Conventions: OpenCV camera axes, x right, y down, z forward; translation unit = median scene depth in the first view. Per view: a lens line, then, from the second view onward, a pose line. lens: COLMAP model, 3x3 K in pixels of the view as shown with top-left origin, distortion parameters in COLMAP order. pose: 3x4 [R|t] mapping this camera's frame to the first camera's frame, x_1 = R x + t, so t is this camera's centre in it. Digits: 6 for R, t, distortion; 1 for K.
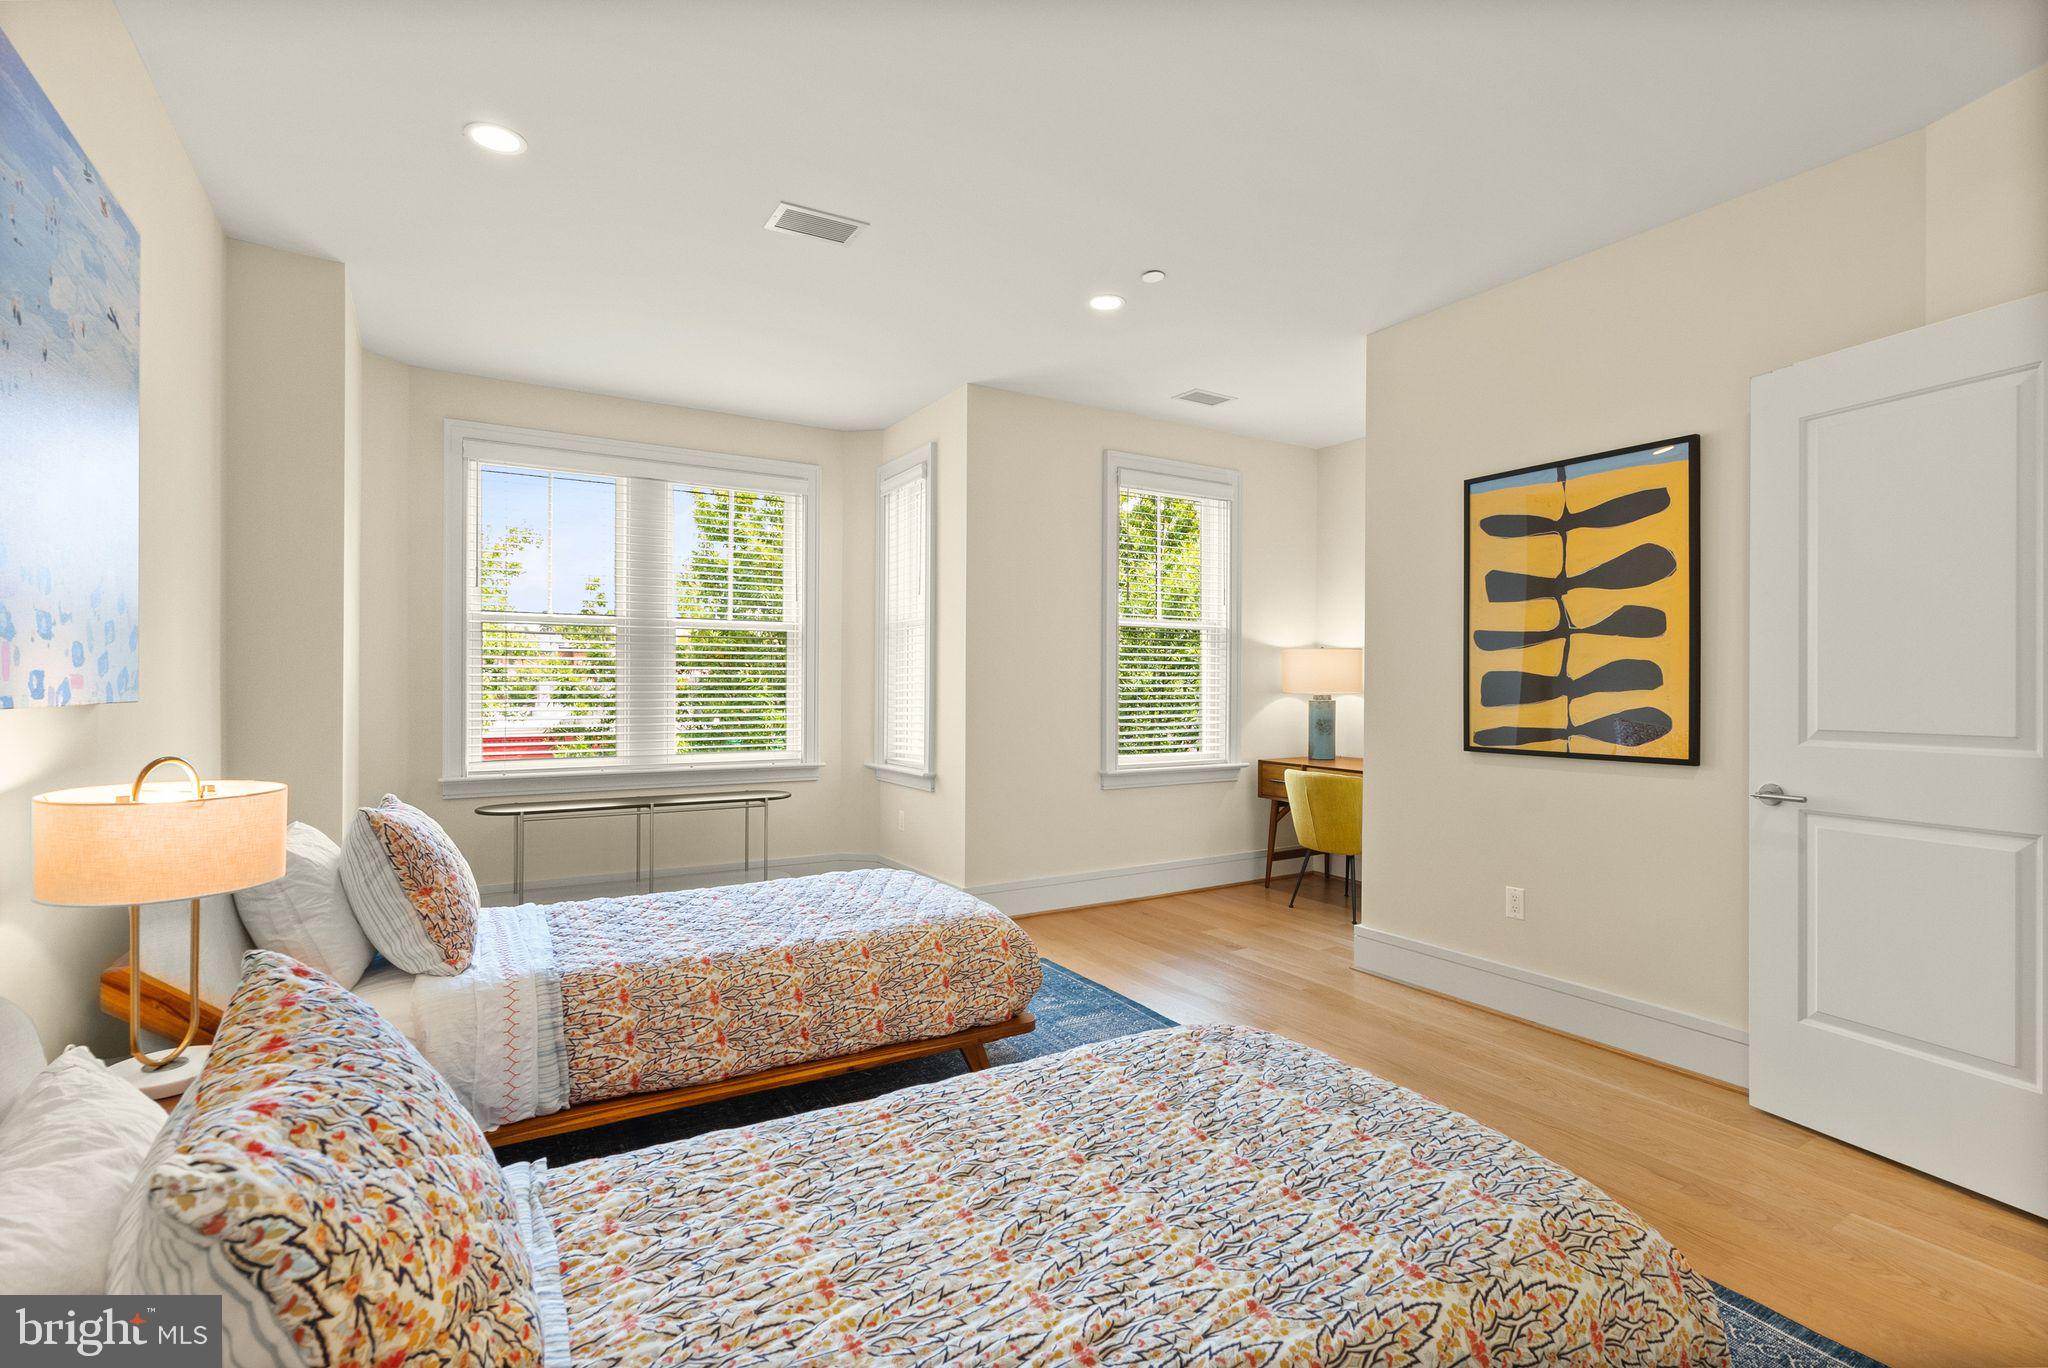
lens RADIAL K [[952.1, 0, 1031.2], [0, 952.1, 686.1], [0, 0, 1]] dist [-0.007349, 0.004050]
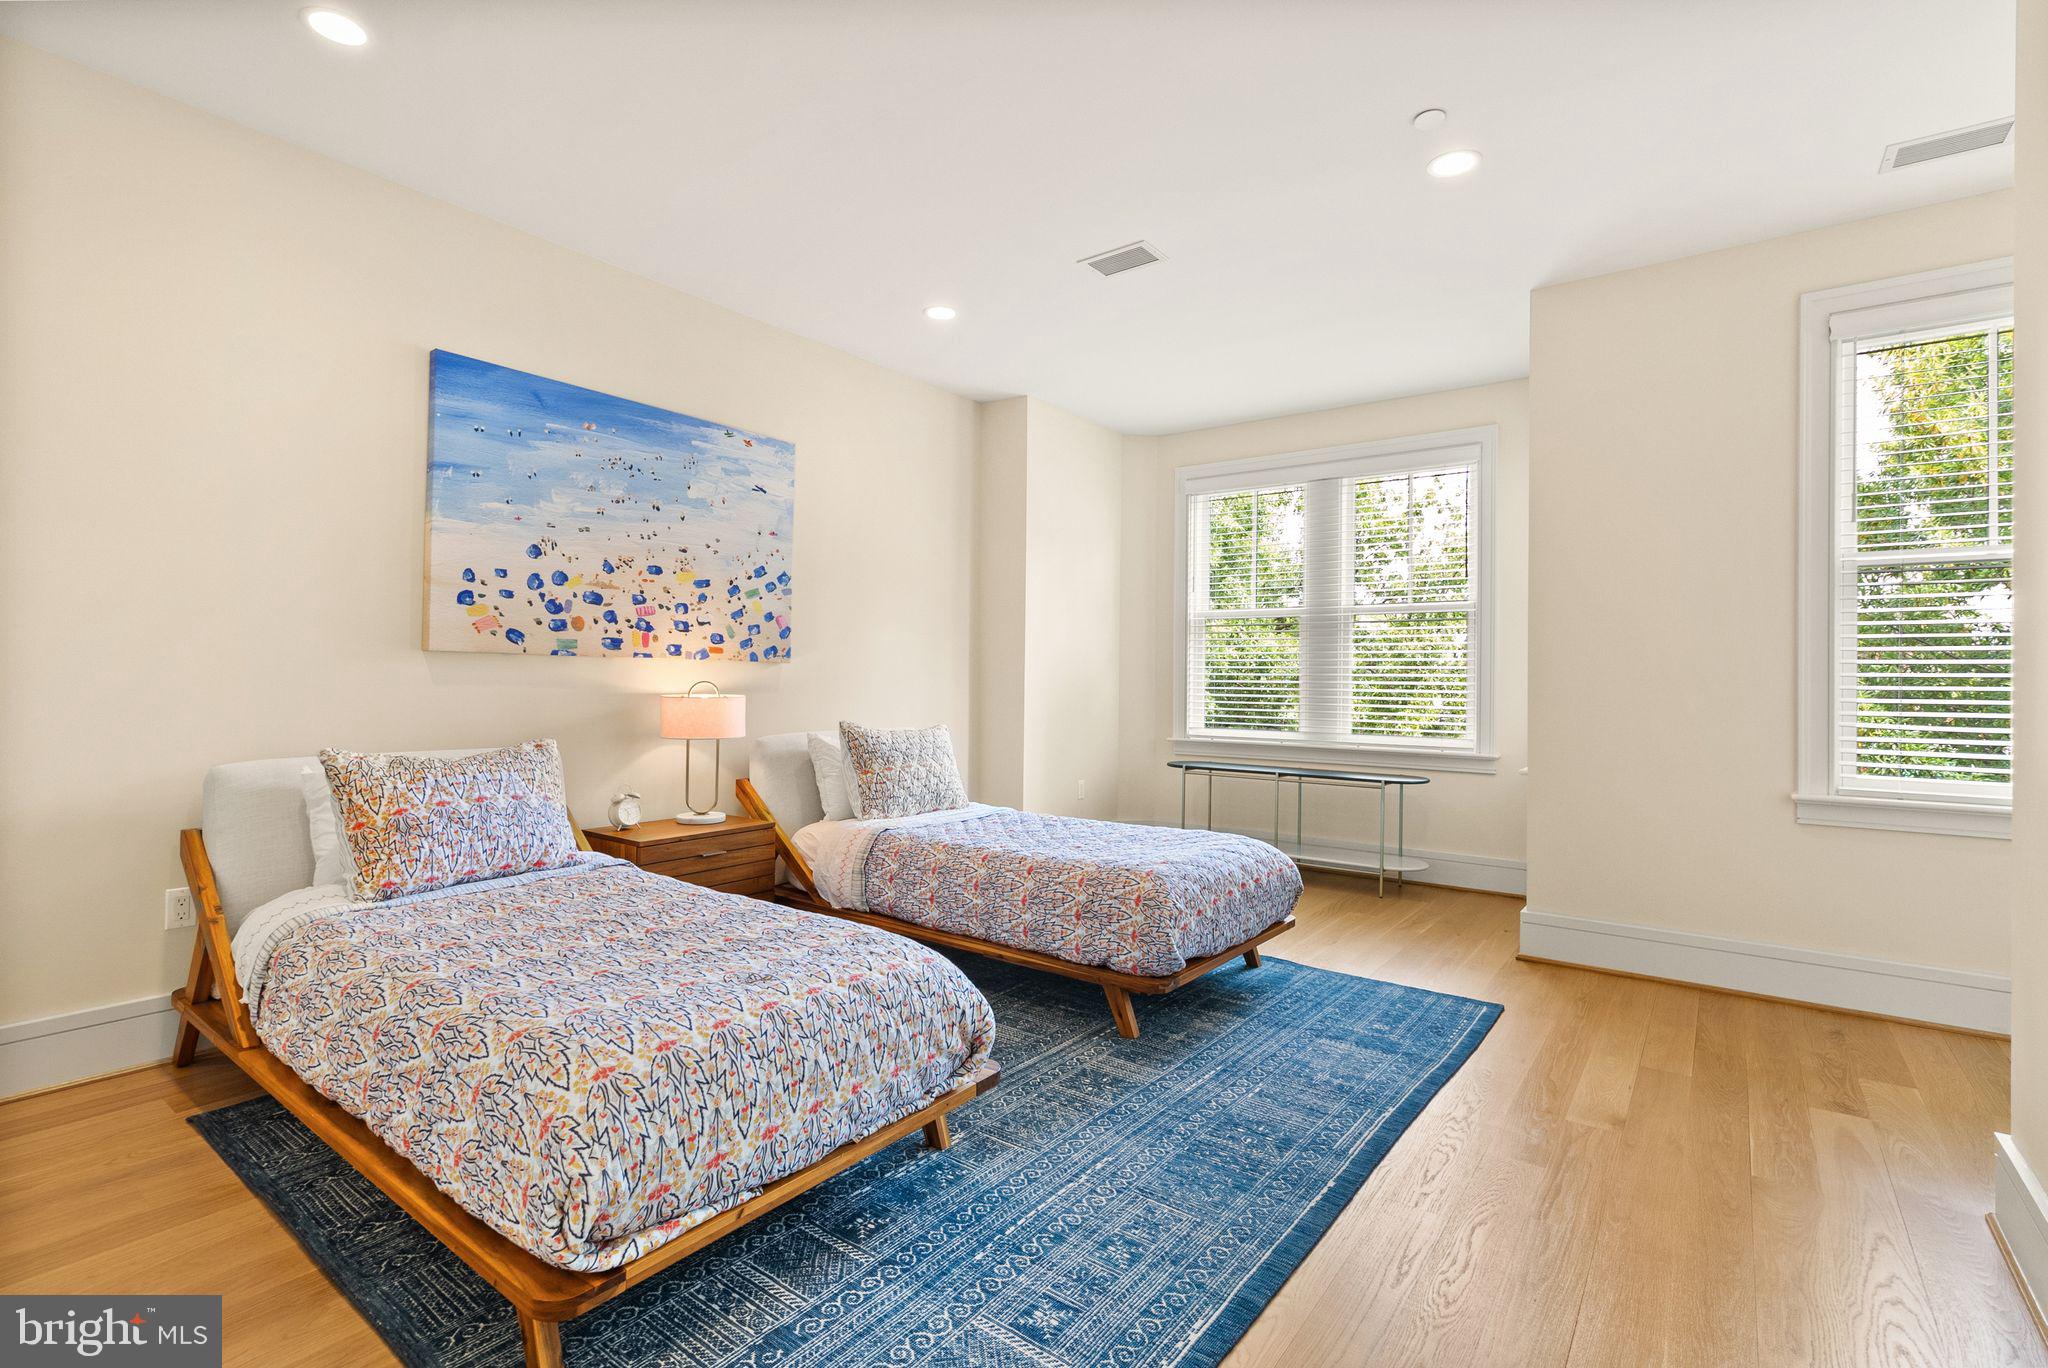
lens RADIAL K [[952.1, 0, 1018.6], [0, 952.1, 674.3], [0, 0, 1]] dist [-0.007349, 0.004050]
pose [[0.364224, -0.004660, -0.931300, 0.919288], [-0.015048, 0.999827, -0.010888, 0.042986], [0.931190, 0.017980, 0.364091, 0.523632]]
